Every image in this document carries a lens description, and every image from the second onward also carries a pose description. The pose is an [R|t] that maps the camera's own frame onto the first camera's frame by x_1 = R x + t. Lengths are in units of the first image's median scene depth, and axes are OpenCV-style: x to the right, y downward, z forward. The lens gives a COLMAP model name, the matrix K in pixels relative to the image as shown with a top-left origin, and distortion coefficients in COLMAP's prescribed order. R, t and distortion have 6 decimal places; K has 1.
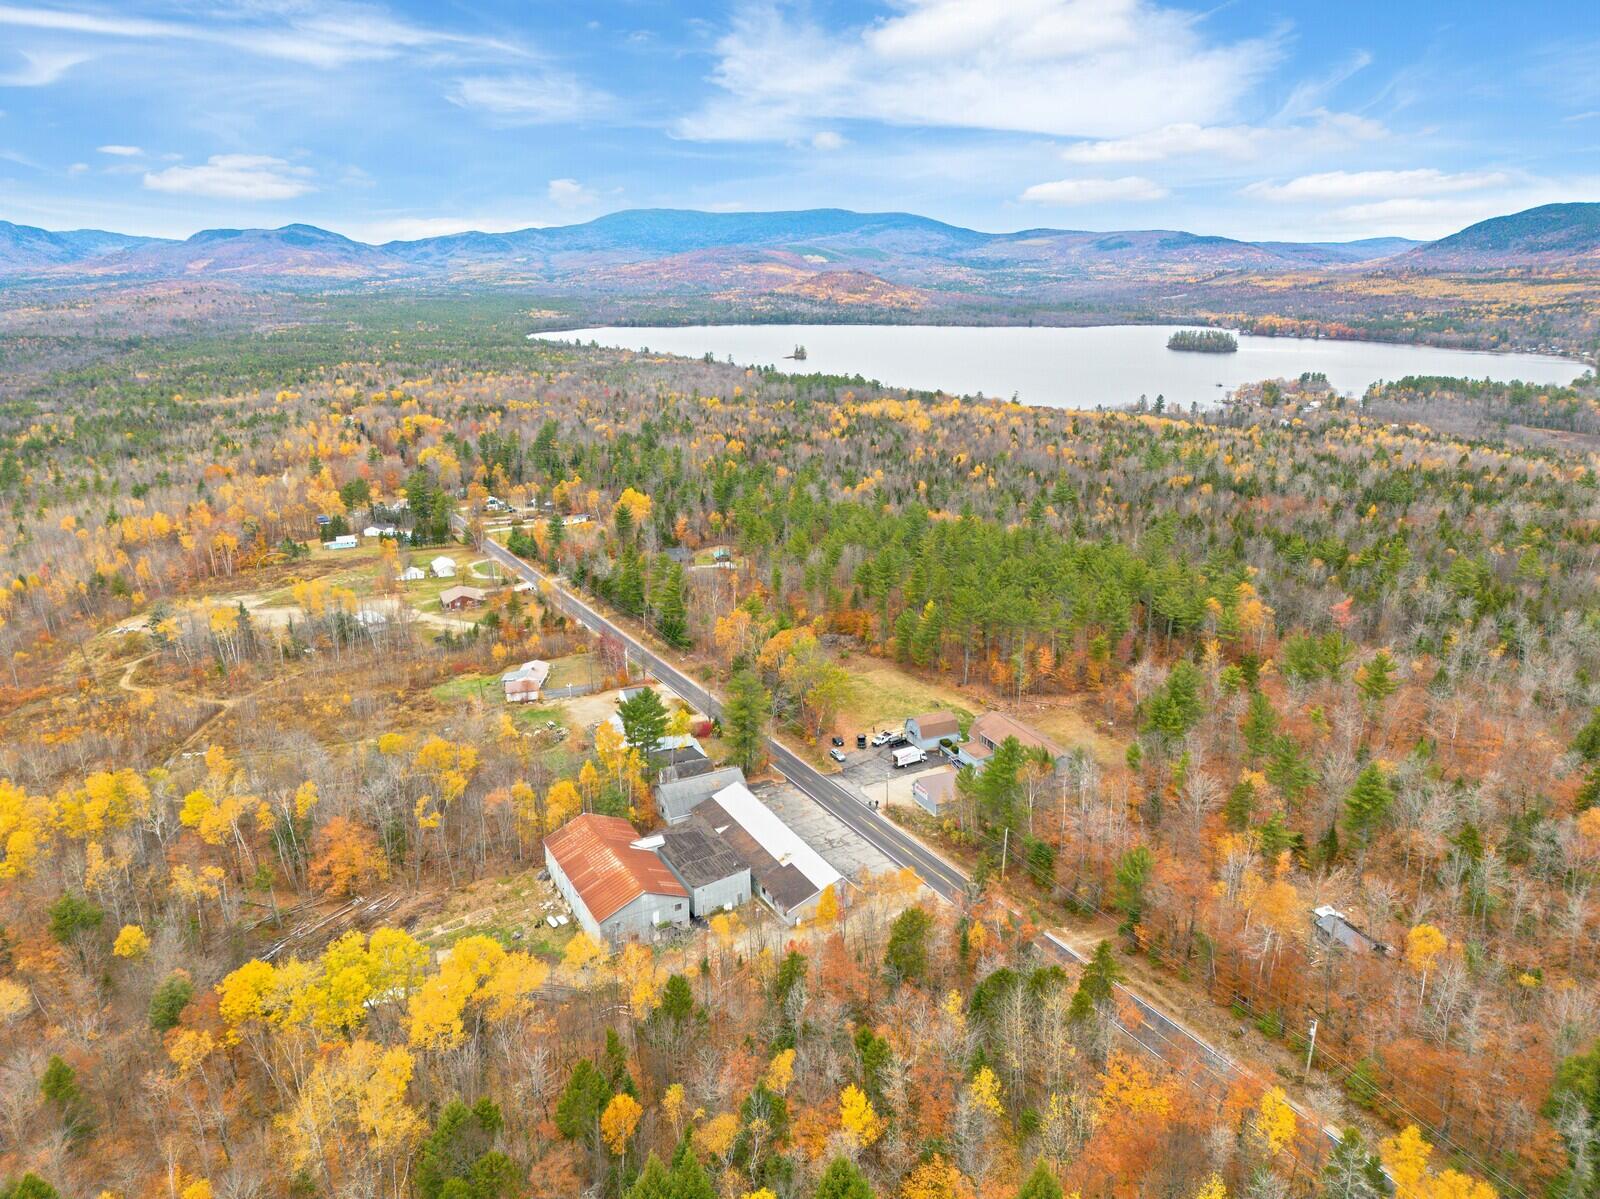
lens RADIAL K [[1123.7, 0, 808.0], [0, 1123.7, 603.3], [0, 0, 1]] dist [0.082630, -0.086471]
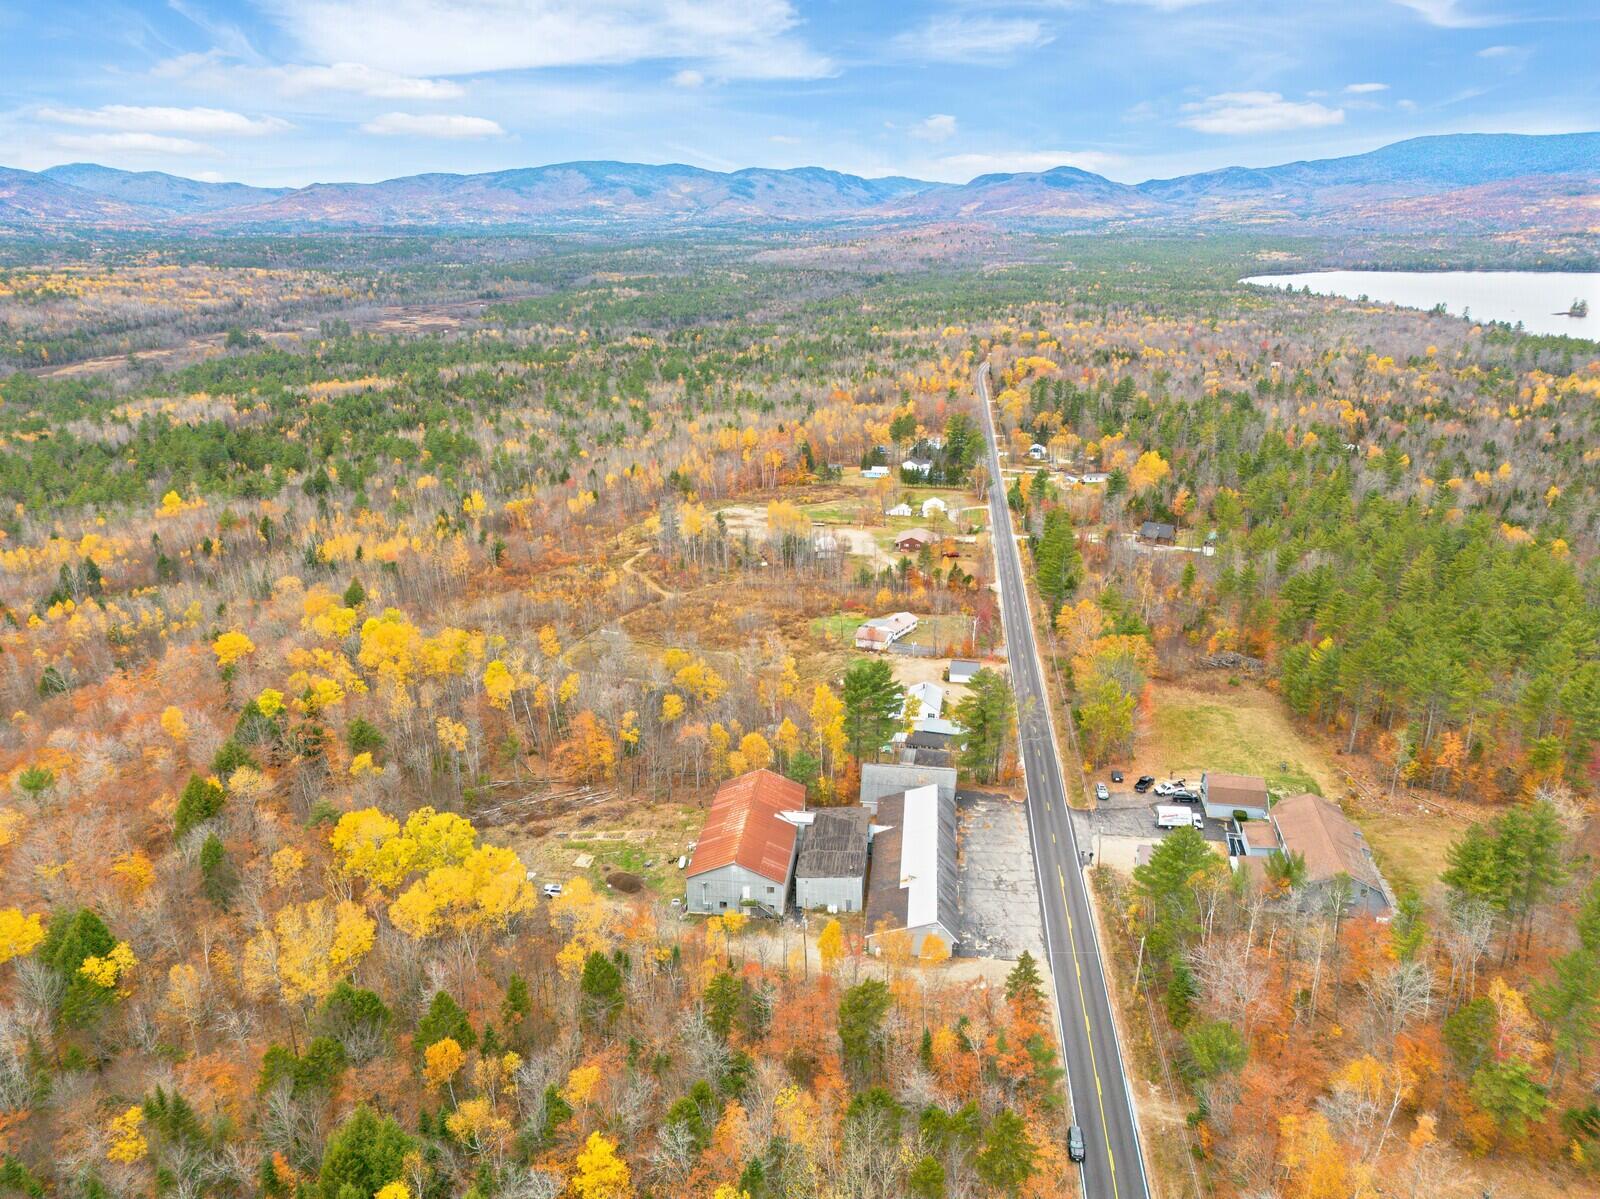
lens RADIAL K [[1123.7, 0, 808.0], [0, 1123.7, 603.3], [0, 0, 1]] dist [0.082630, -0.086471]
pose [[0.808158, 0.193584, -0.556243, 0.152095], [-0.166529, 0.981007, 0.099464, -0.026558], [0.564933, 0.012248, 0.825046, 0.088273]]
